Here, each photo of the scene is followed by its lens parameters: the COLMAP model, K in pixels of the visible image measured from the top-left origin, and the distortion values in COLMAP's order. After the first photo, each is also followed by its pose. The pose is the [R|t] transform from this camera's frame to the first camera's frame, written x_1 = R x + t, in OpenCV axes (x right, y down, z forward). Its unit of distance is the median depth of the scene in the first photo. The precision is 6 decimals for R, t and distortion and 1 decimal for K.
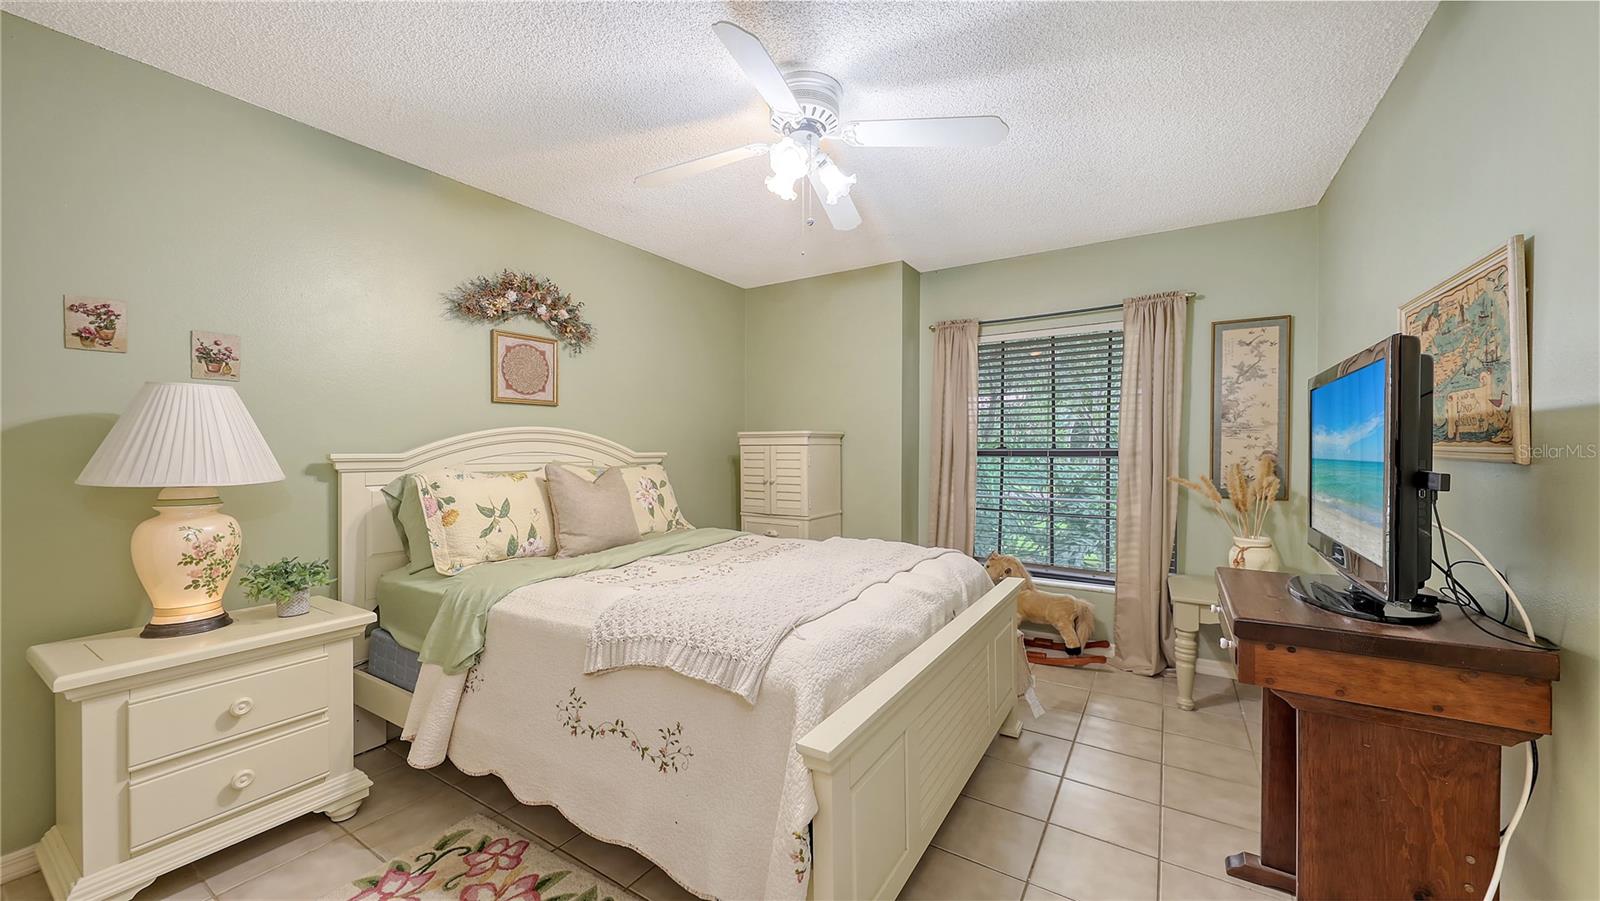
lens RADIAL K [[594.6, 0, 800.1], [0, 594.6, 453.7], [0, 0, 1]] dist [0.000218, 0.000005]
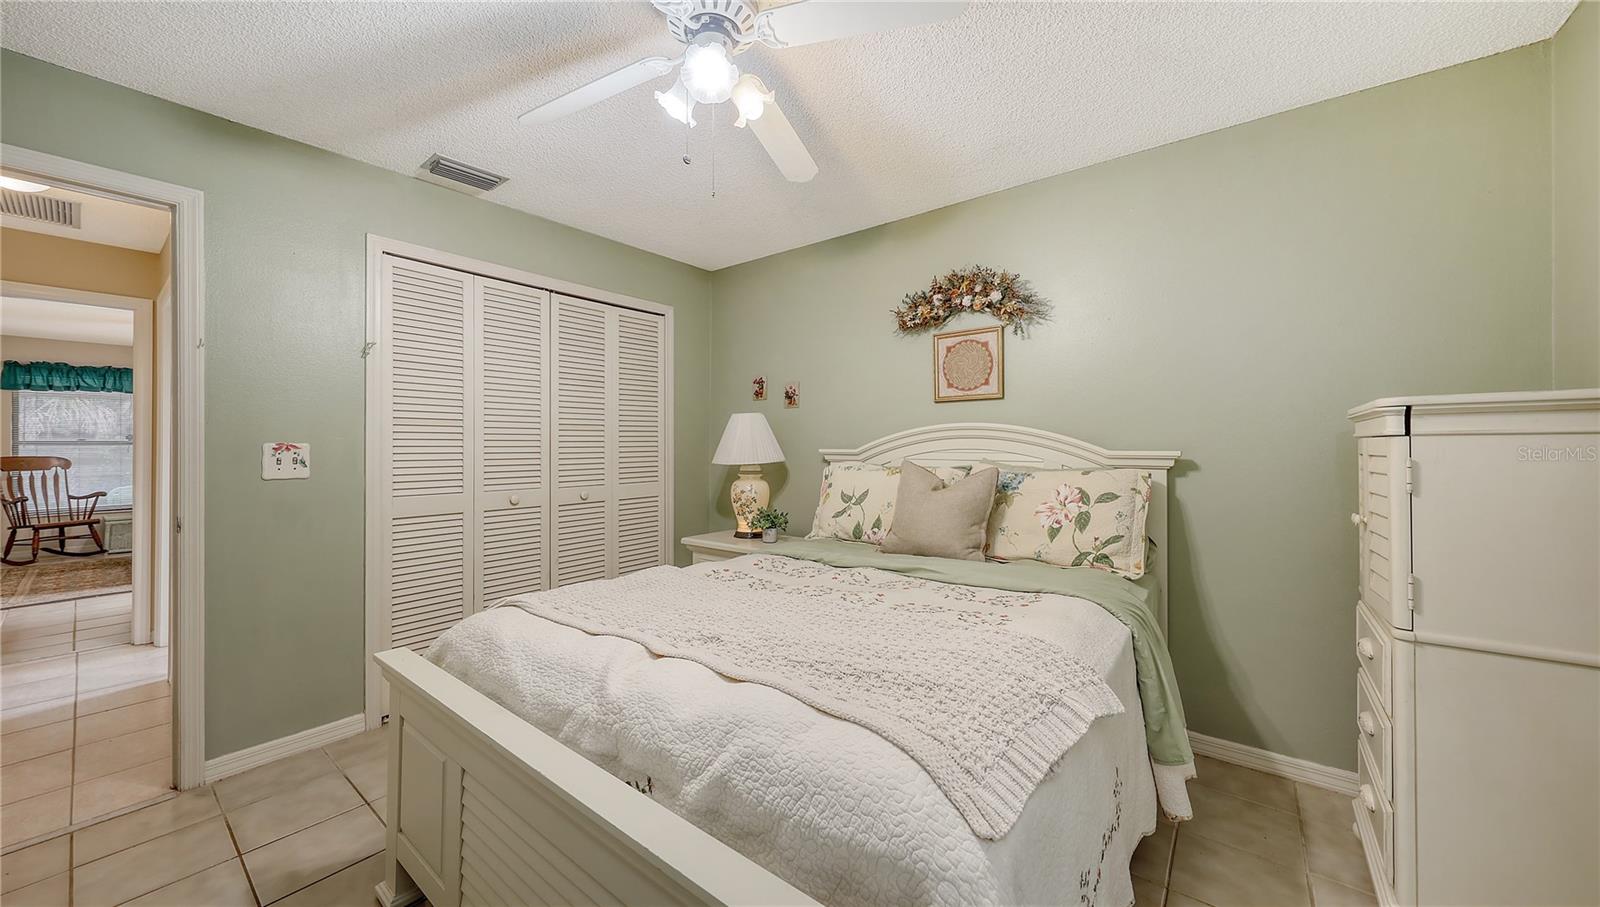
lens RADIAL K [[562.6, 0, 804.0], [0, 562.6, 444.2], [0, 0, 1]] dist [0.002520, 0.000159]
pose [[-0.093319, -0.010938, -0.995576, 0.540323], [-0.012771, 0.999871, -0.009788, 0.001448], [0.995554, 0.011801, -0.093446, 0.905185]]
